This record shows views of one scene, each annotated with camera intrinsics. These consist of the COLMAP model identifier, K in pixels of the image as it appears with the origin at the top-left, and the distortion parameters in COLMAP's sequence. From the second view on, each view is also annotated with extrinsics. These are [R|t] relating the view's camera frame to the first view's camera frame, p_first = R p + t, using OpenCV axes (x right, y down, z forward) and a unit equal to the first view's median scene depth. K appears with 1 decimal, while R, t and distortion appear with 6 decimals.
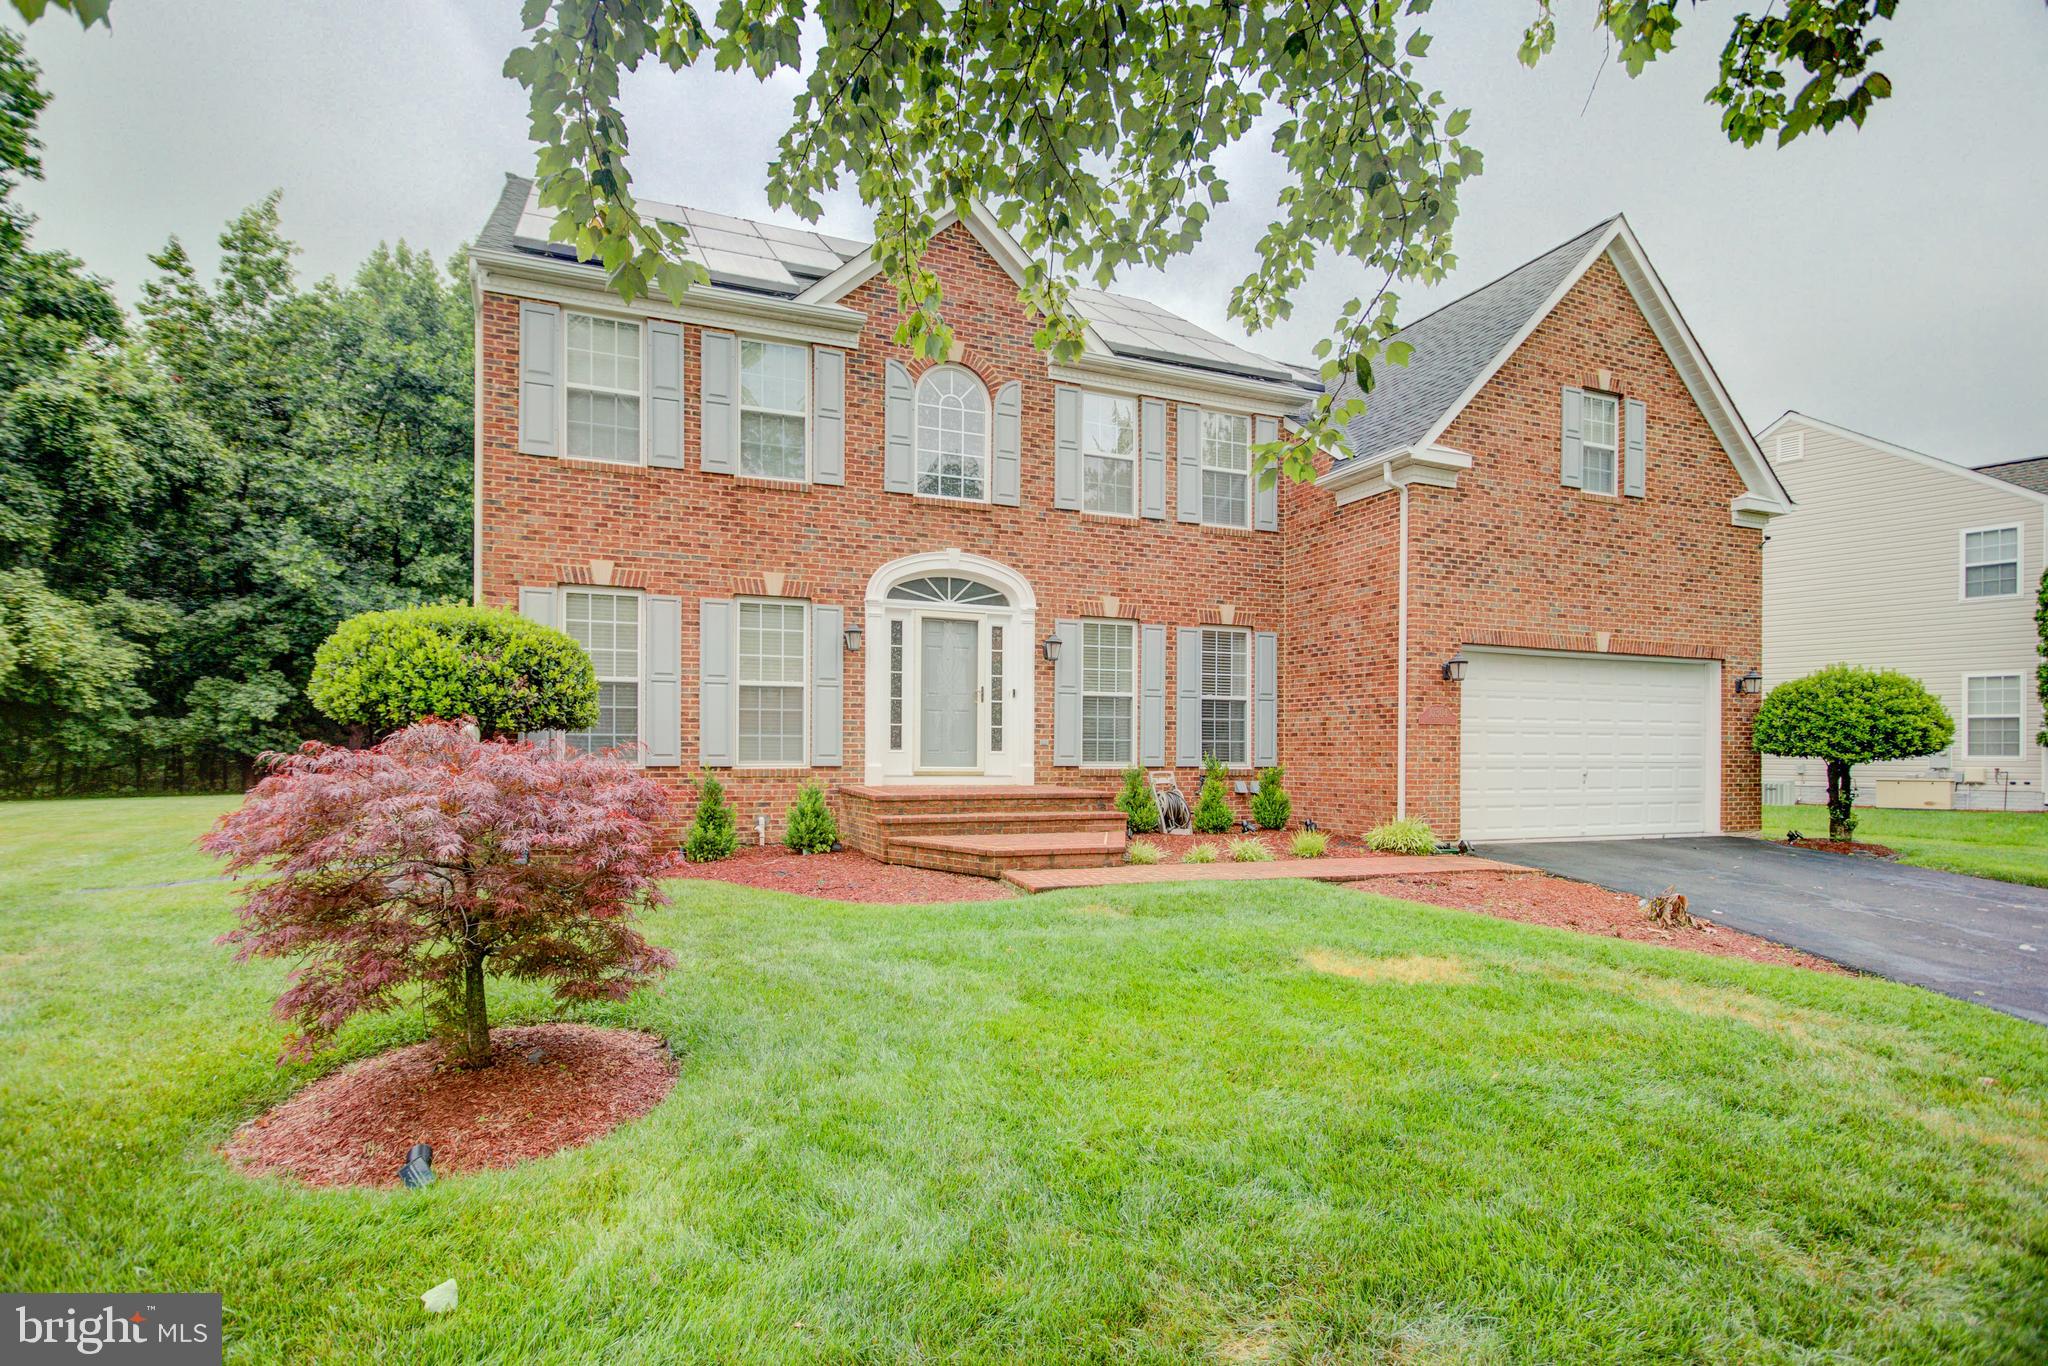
lens RADIAL K [[995.0, 0, 1014.8], [0, 995.0, 754.6], [0, 0, 1]] dist [0.006985, 0.001310]
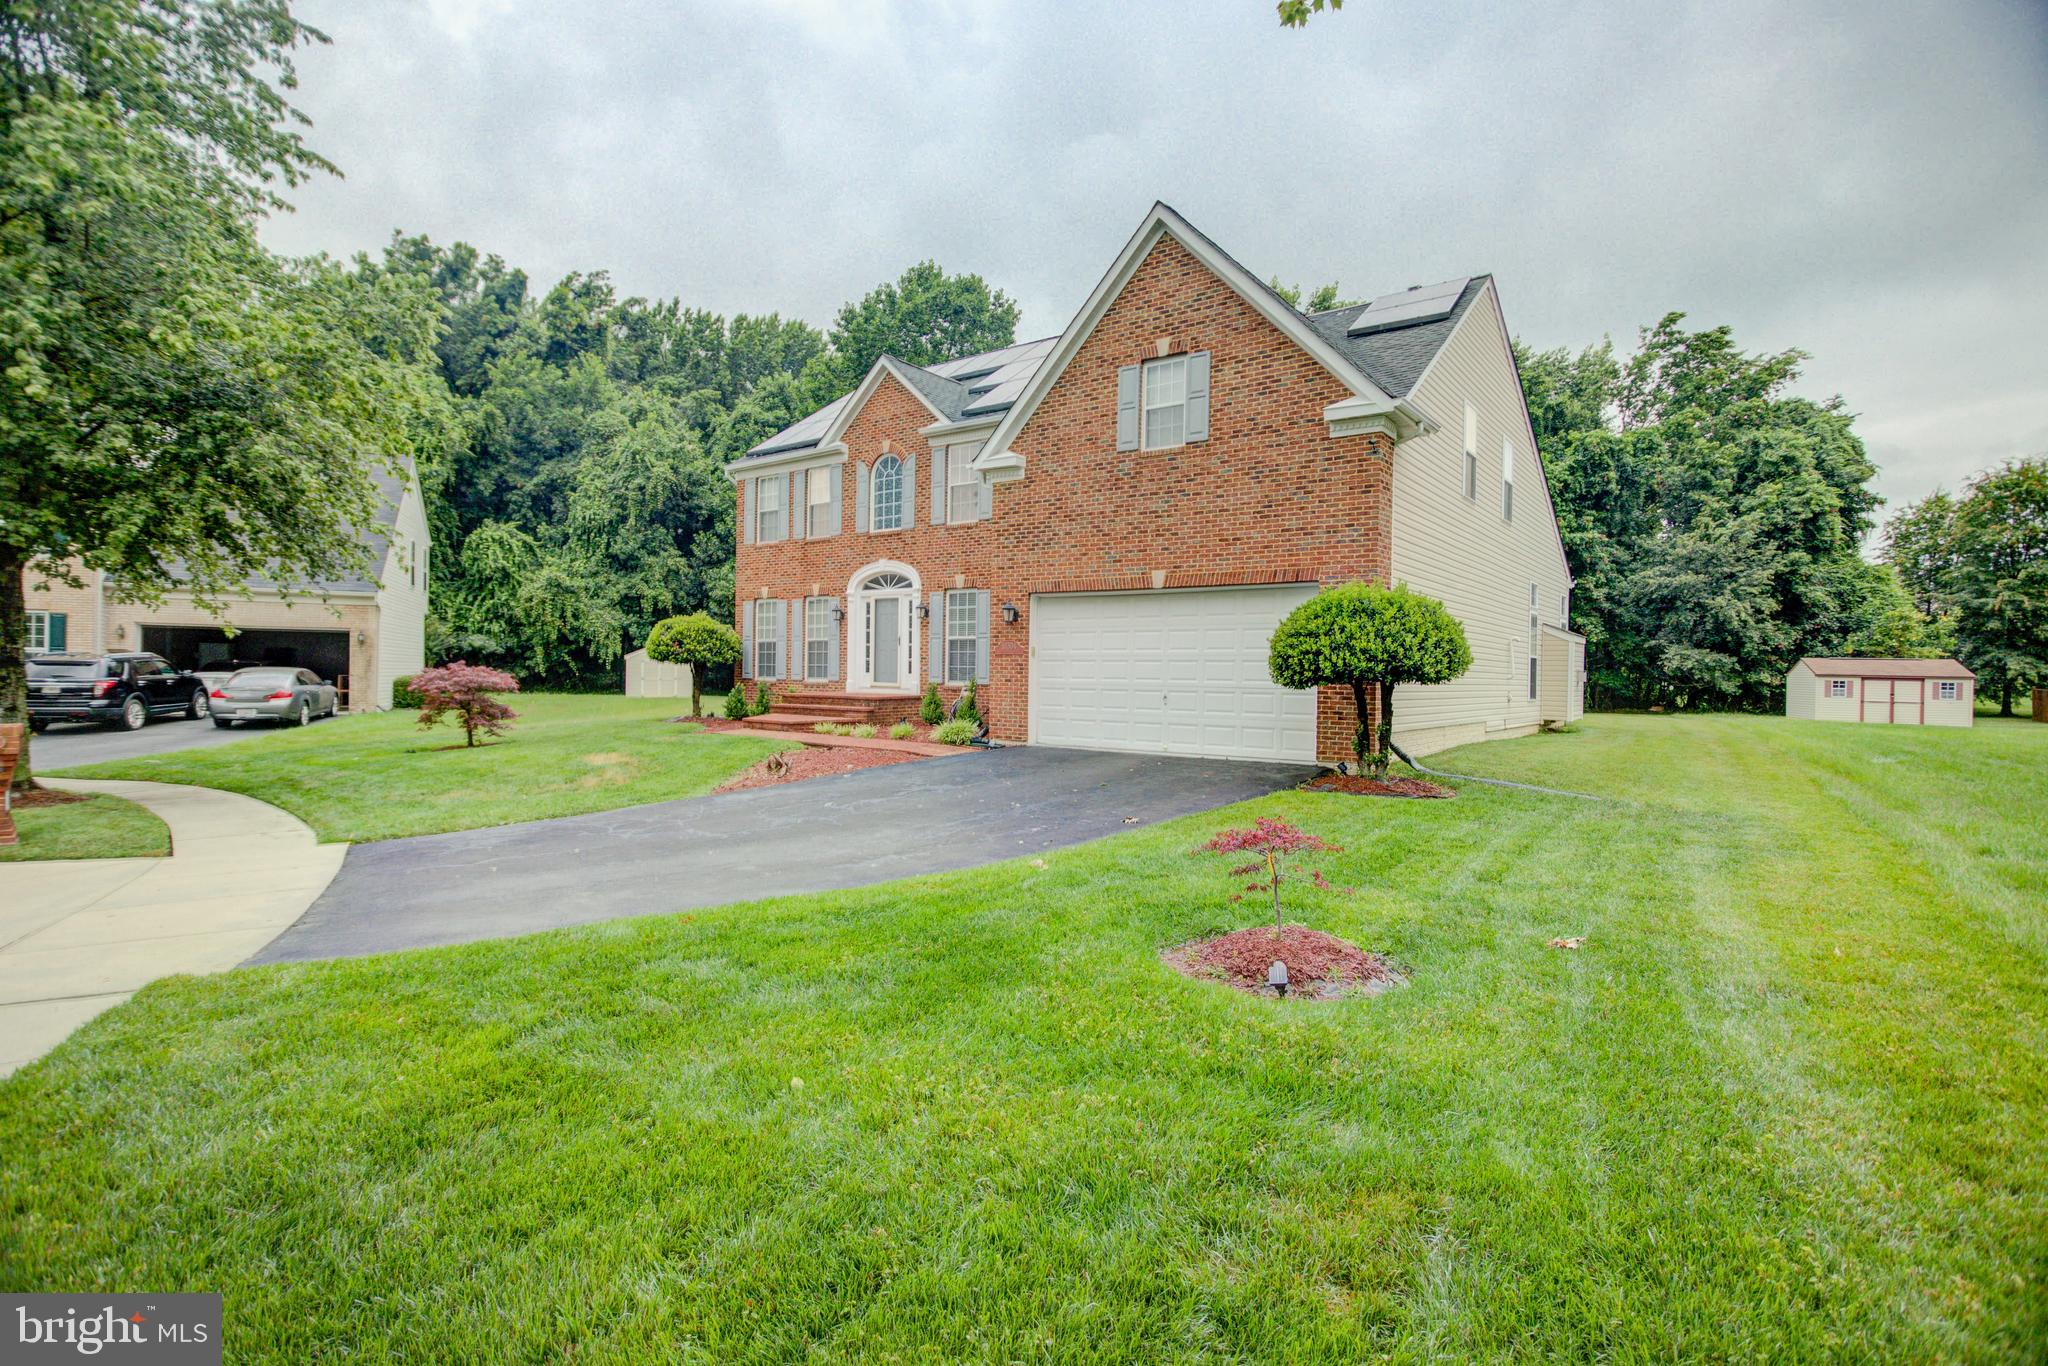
lens RADIAL K [[995.0, 0, 1058.6], [0, 995.0, 678.2], [0, 0, 1]] dist [0.006985, 0.001310]
pose [[0.529396, 0.006639, -0.848349, 1.548674], [-0.013641, 0.999907, -0.000686, 0.001961], [0.848265, 0.011935, 0.529437, 0.321351]]
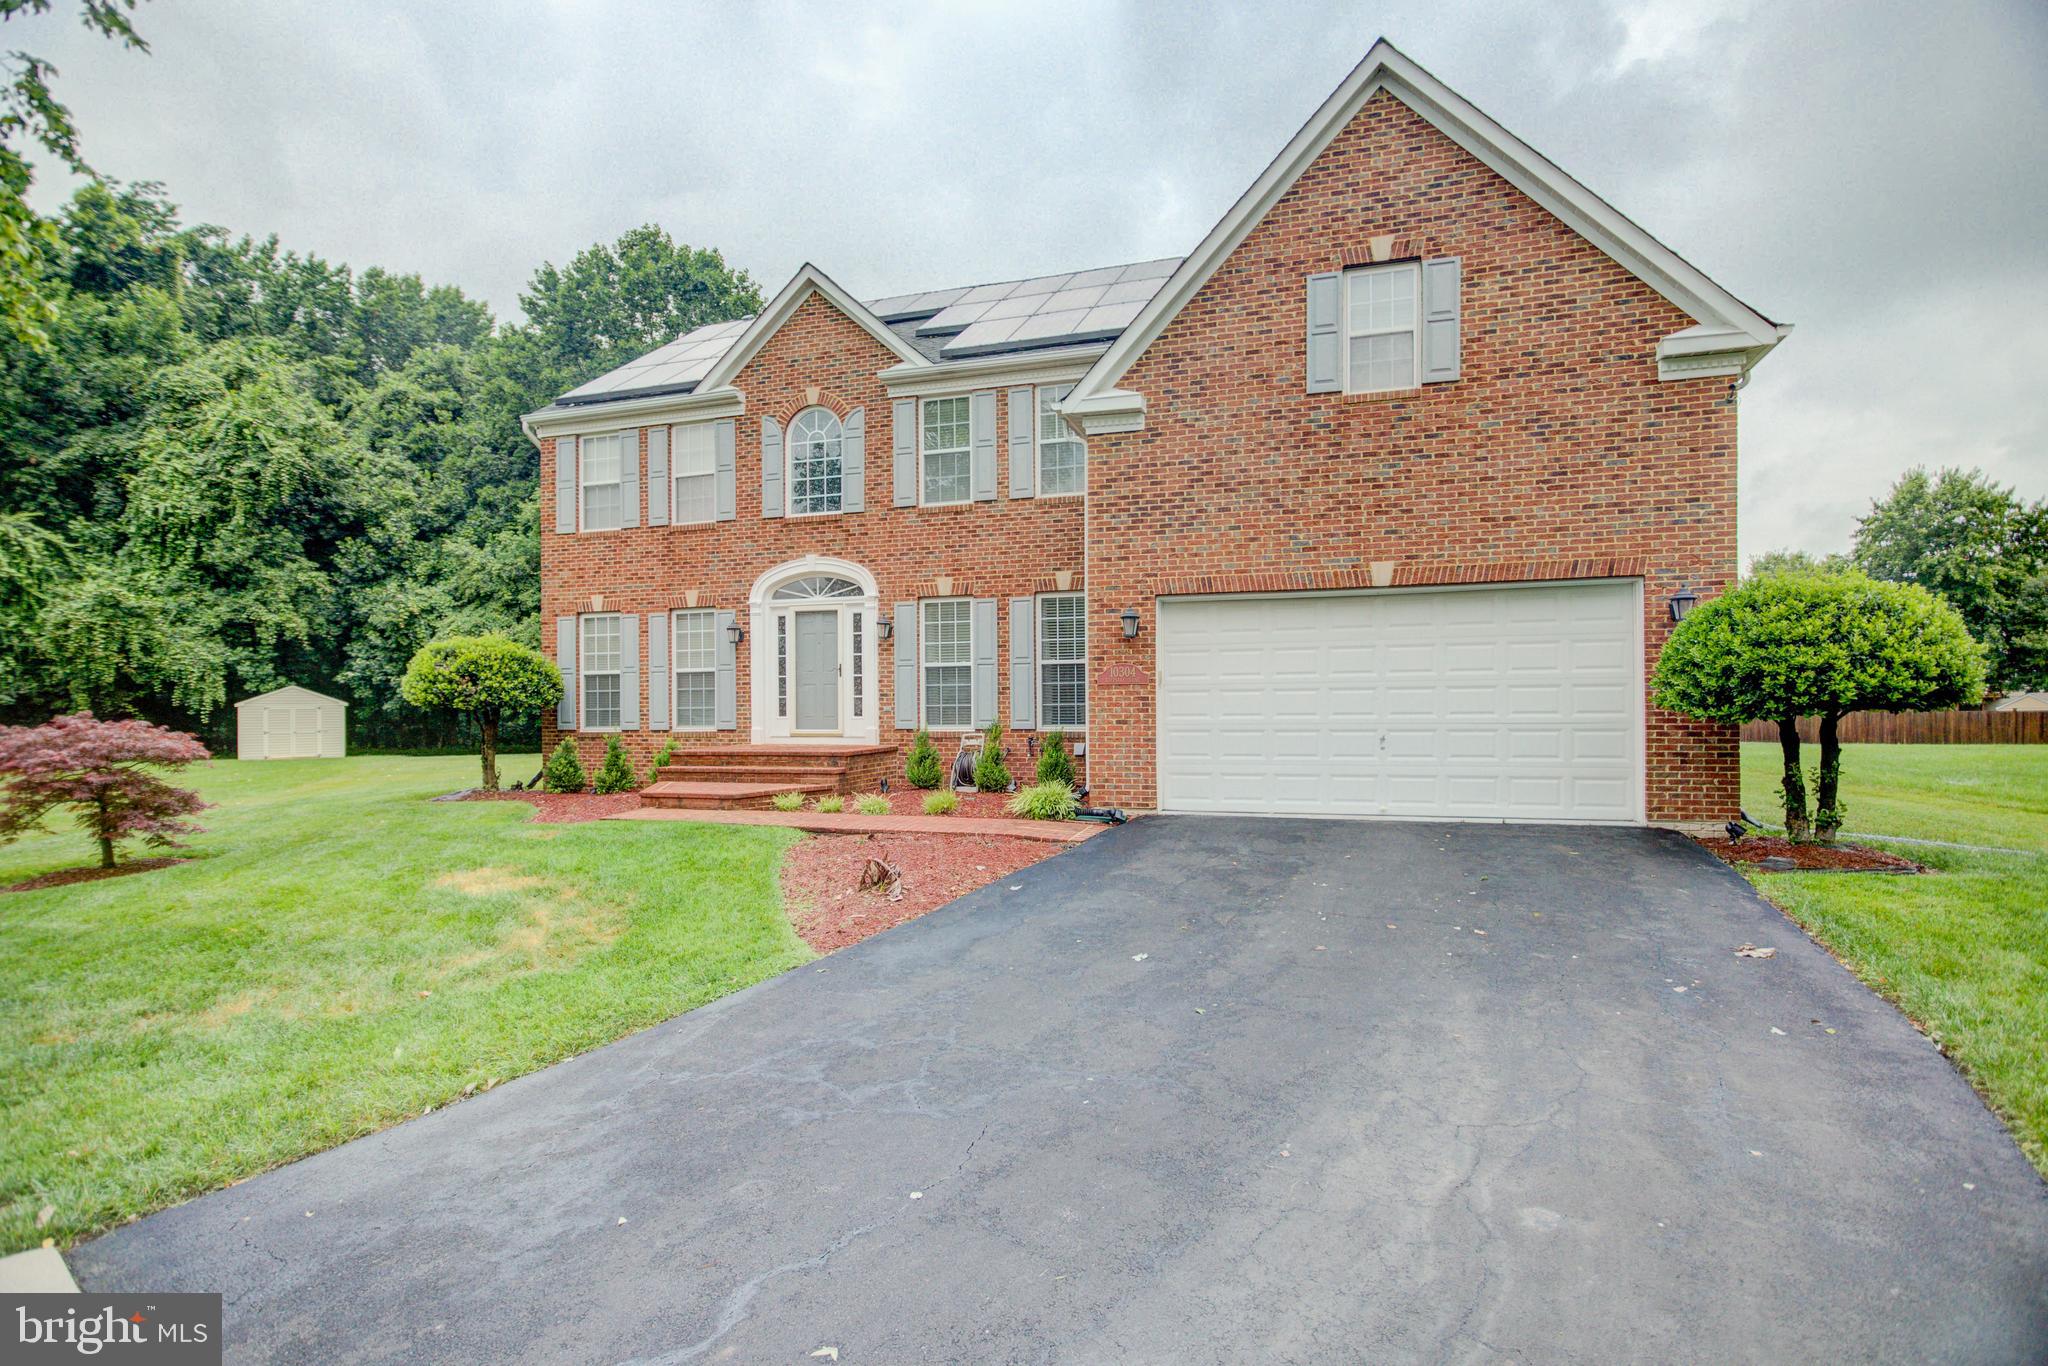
lens RADIAL K [[995.0, 0, 1061.2], [0, 995.0, 714.9], [0, 0, 1]] dist [0.006985, 0.001310]
pose [[0.776288, -0.010943, -0.630284, 0.931013], [0.009943, 0.999937, -0.005115, 0.002732], [0.630300, -0.002296, 0.776348, 0.221535]]
